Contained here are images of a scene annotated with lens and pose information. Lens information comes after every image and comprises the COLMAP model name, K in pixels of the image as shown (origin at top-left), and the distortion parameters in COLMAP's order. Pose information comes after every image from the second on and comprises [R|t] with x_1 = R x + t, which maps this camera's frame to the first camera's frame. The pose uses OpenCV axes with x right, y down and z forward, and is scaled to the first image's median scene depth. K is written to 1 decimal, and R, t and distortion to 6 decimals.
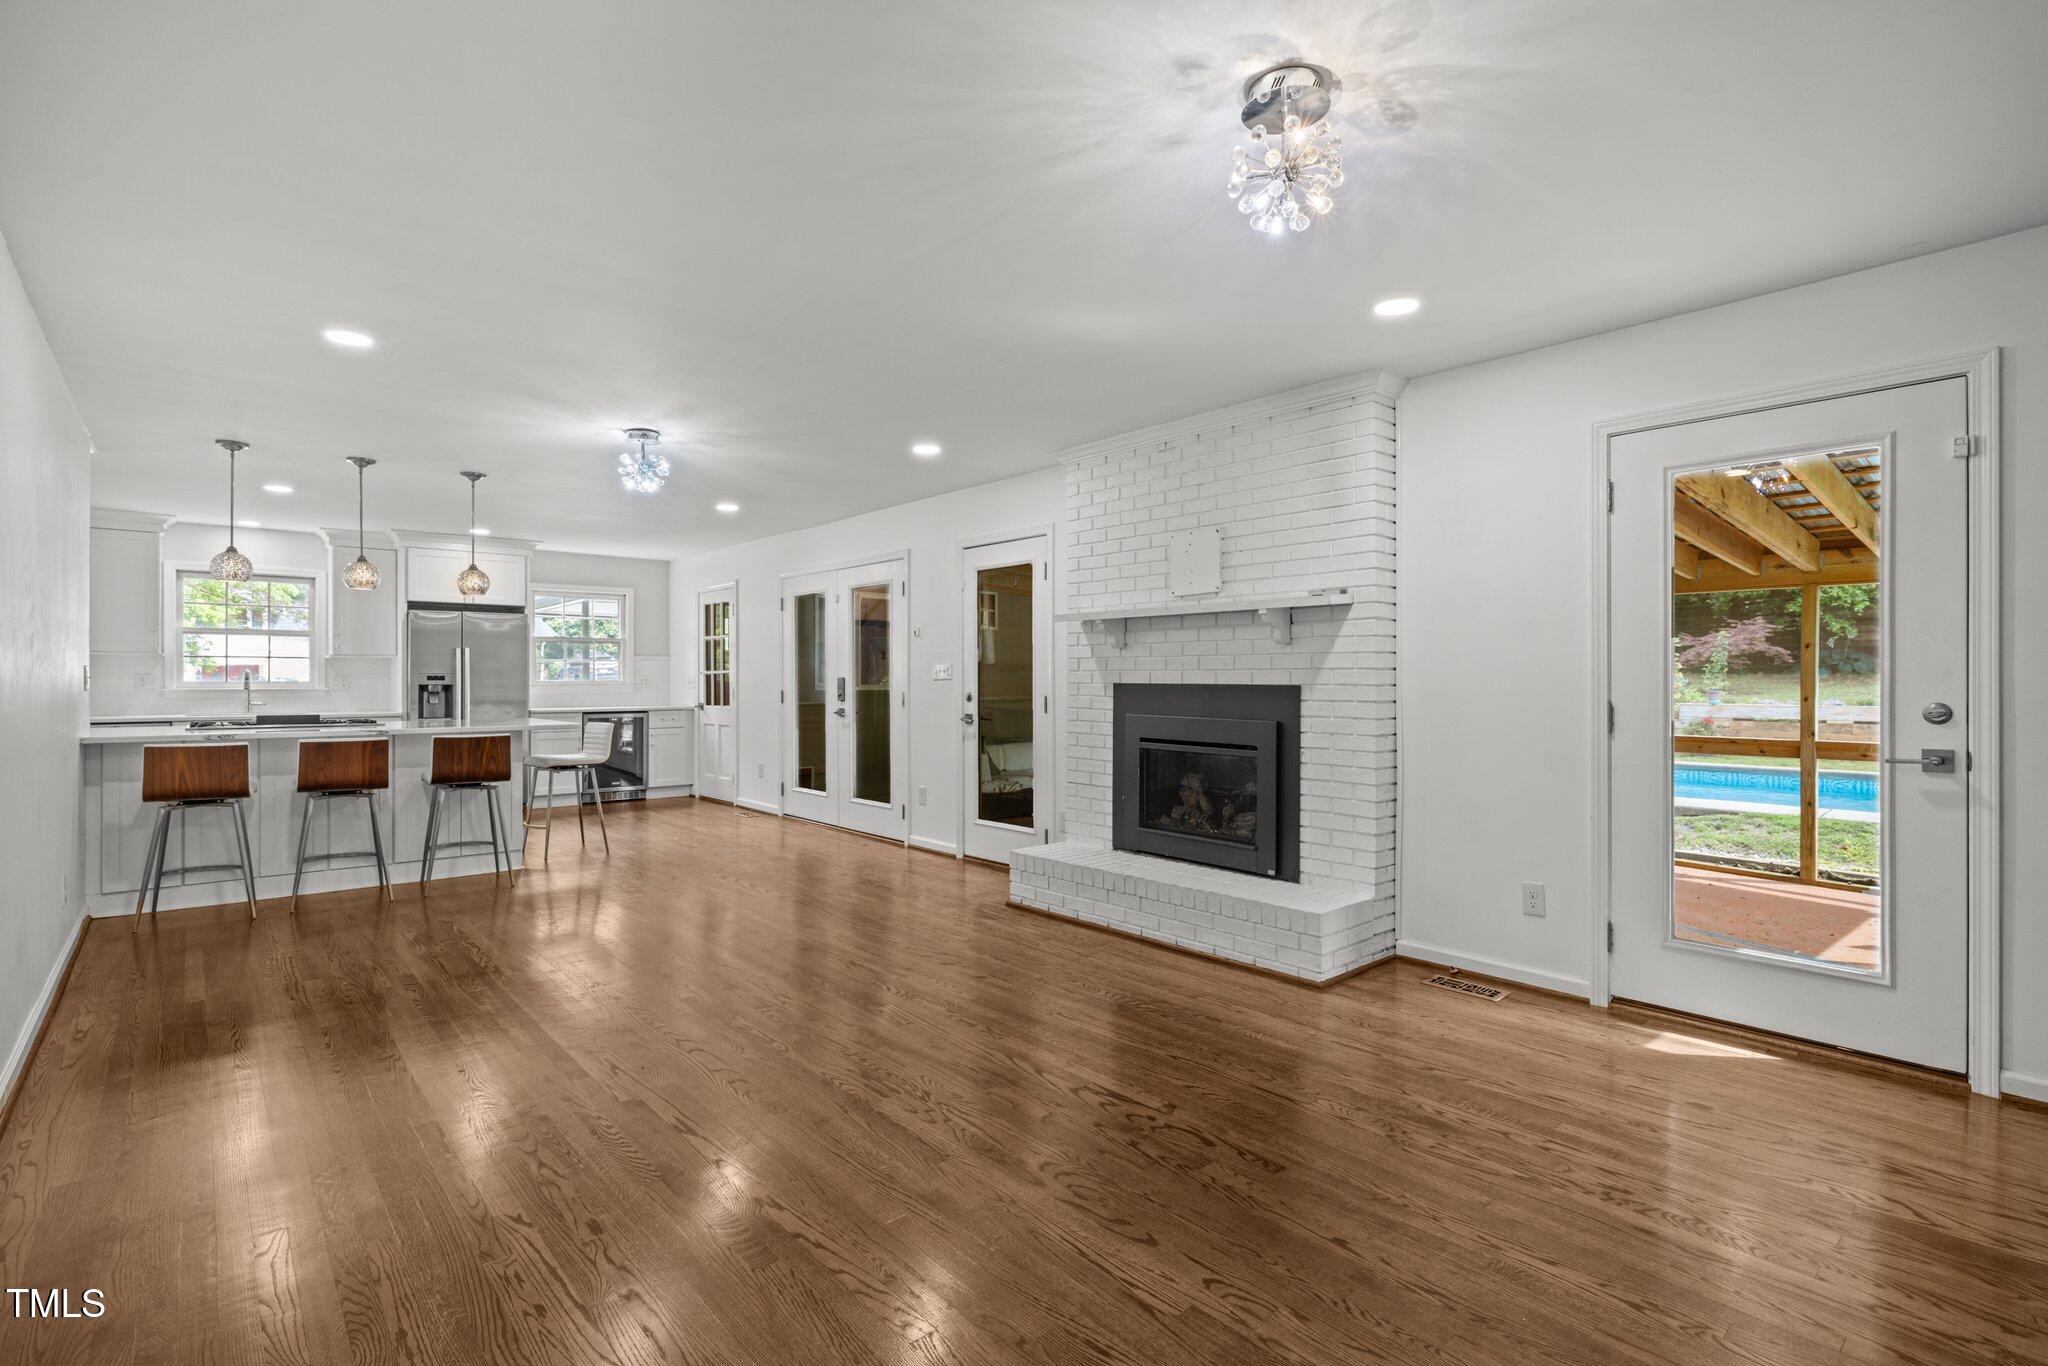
lens RADIAL K [[959.5, 0, 1024.0], [0, 959.5, 683.0], [0, 0, 1]] dist [-0.001297, 0.000231]
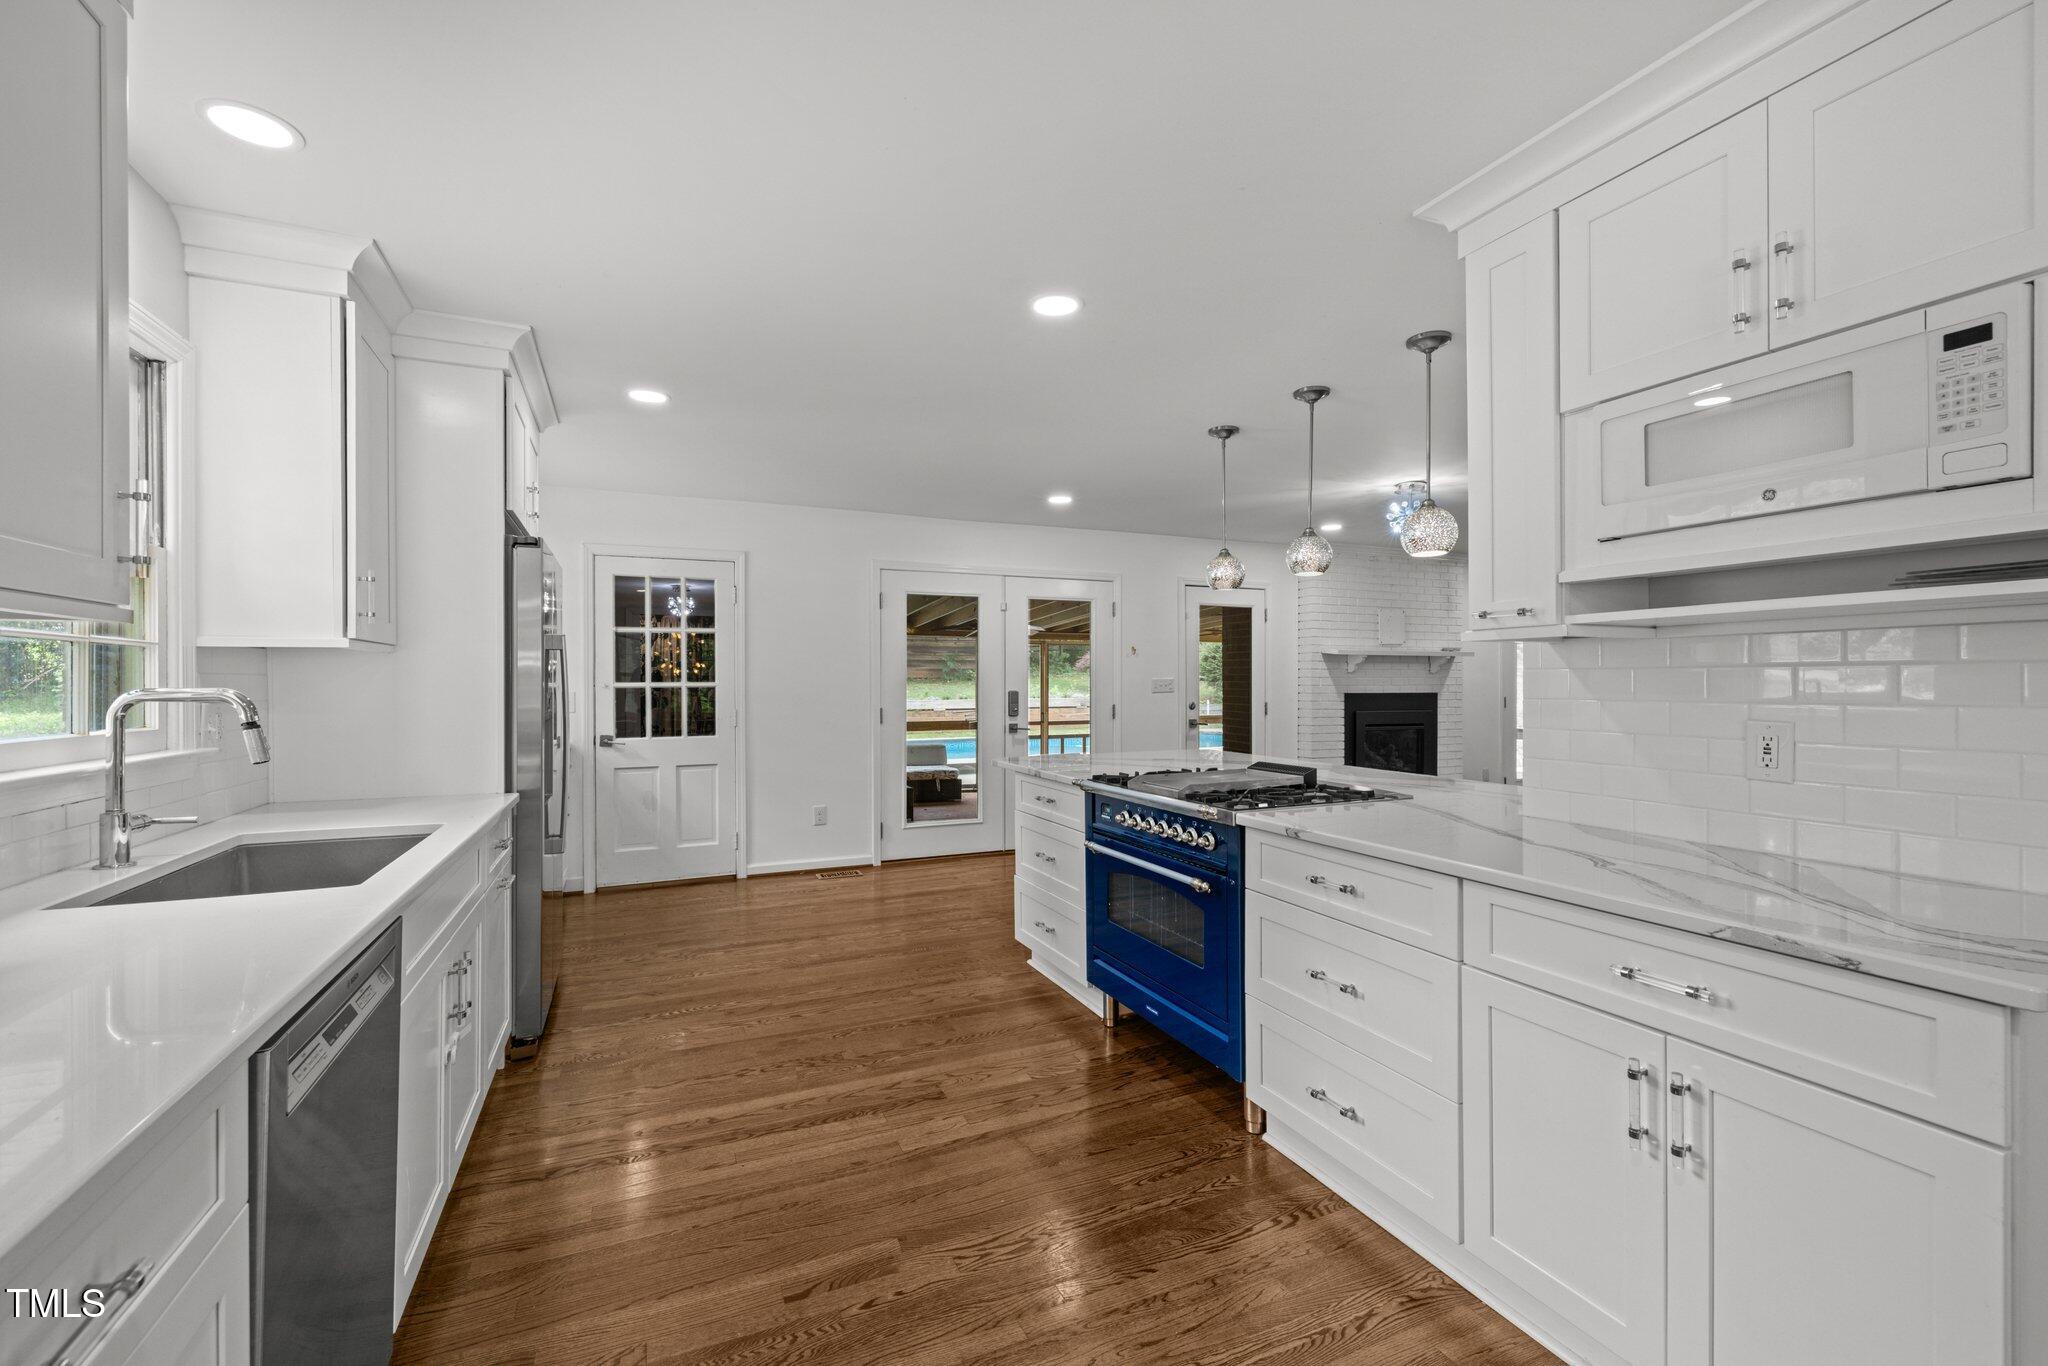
lens RADIAL K [[854.8, 0, 1020.1], [0, 854.8, 677.5], [0, 0, 1]] dist [-0.000109, 0.000244]
pose [[0.292019, 0.002671, 0.956409, -1.543057], [0.005440, 0.999975, -0.004453, -0.024068], [-0.956397, 0.006503, 0.291998, 1.163726]]
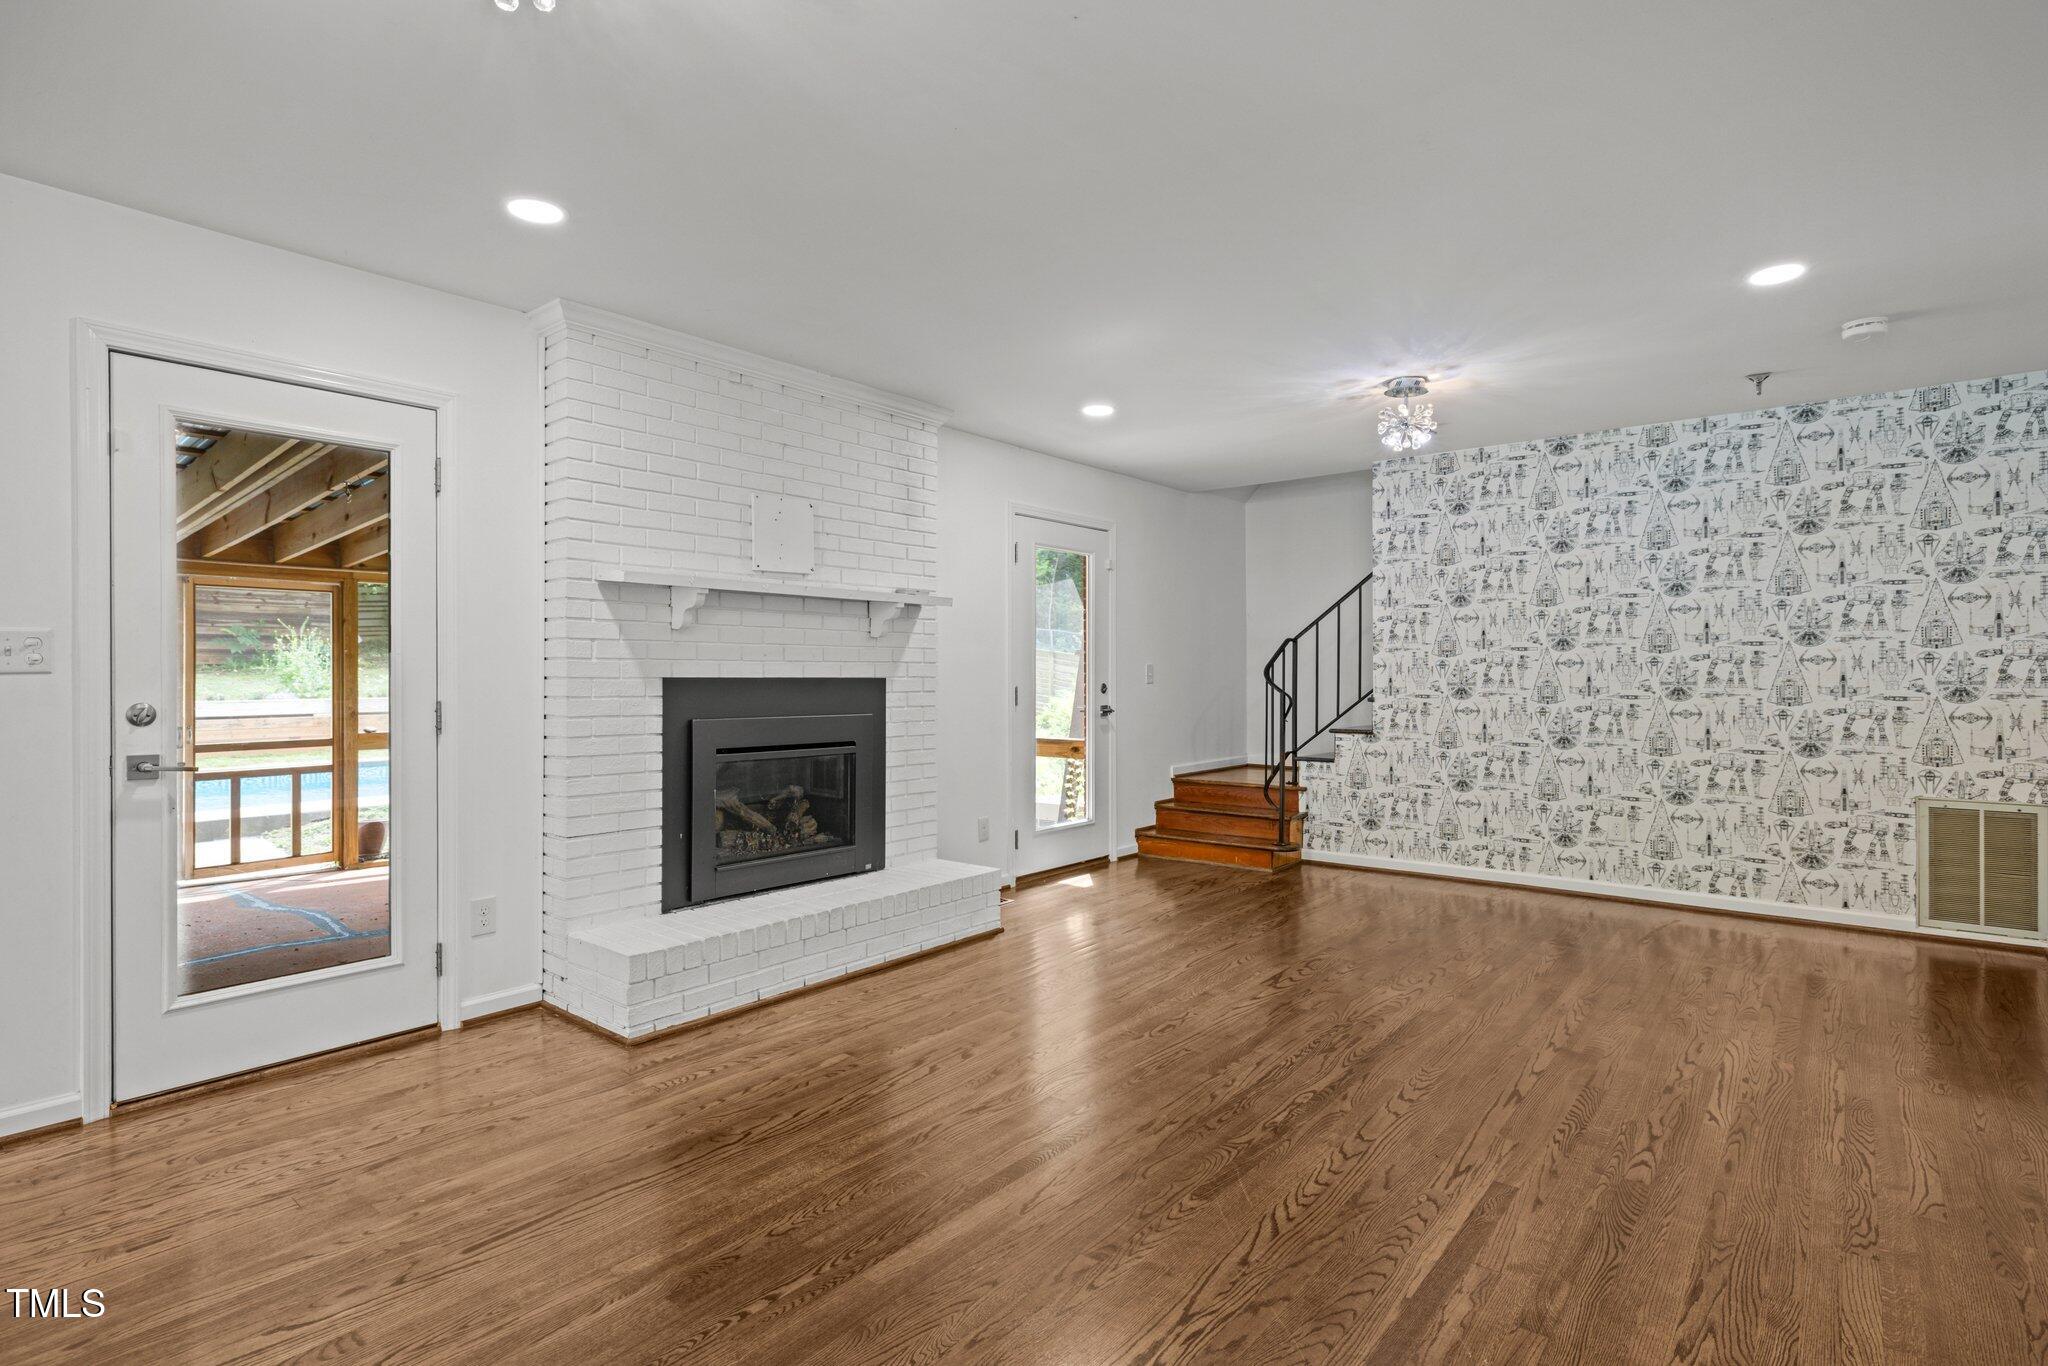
lens RADIAL K [[1017.6, 0, 1023.4], [0, 1017.6, 676.4], [0, 0, 1]] dist [-0.002188, -0.000480]
pose [[-0.167773, -0.002863, 0.985822, -0.724056], [0.004757, 0.999982, 0.003714, -0.002263], [-0.985814, 0.005313, -0.167756, 0.912259]]
